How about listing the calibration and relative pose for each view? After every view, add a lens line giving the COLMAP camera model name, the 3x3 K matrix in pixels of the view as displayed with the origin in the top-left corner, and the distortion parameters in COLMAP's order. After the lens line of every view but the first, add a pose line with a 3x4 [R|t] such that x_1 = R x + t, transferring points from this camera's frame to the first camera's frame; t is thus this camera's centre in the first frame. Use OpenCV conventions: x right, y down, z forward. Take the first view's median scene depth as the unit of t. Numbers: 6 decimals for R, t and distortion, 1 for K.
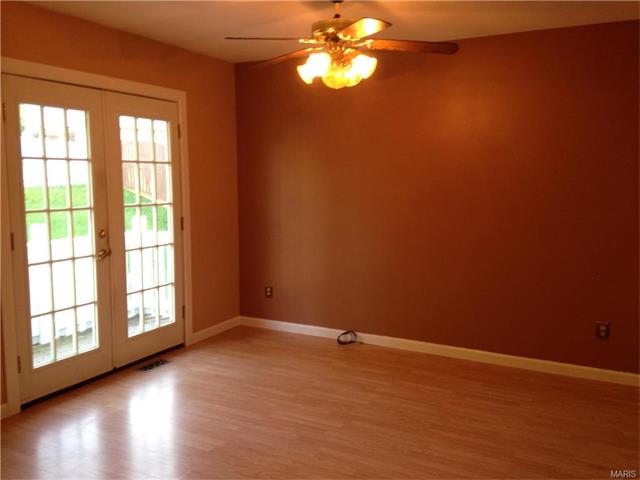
lens RADIAL K [[568.4, 0, 307.5], [0, 568.4, 240.8], [0, 0, 1]] dist [0.169018, -0.293133]
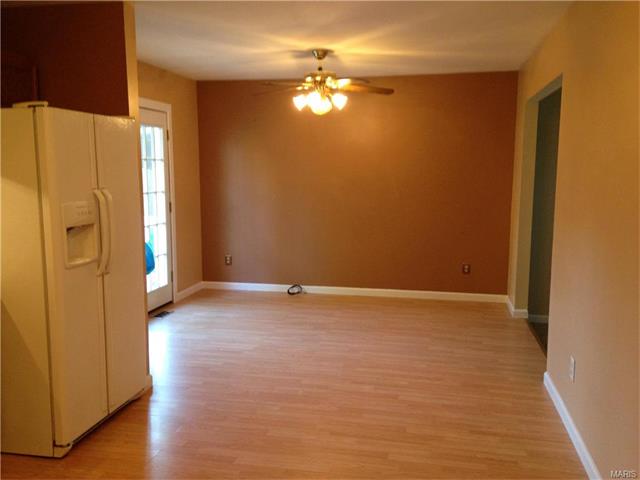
lens RADIAL K [[568.4, 0, 307.5], [0, 568.4, 240.8], [0, 0, 1]] dist [0.169018, -0.293133]
pose [[0.960298, -0.029547, 0.277407, -0.286783], [0.026826, 0.999548, 0.013600, 0.036552], [-0.277683, -0.005619, 0.960656, -0.326858]]
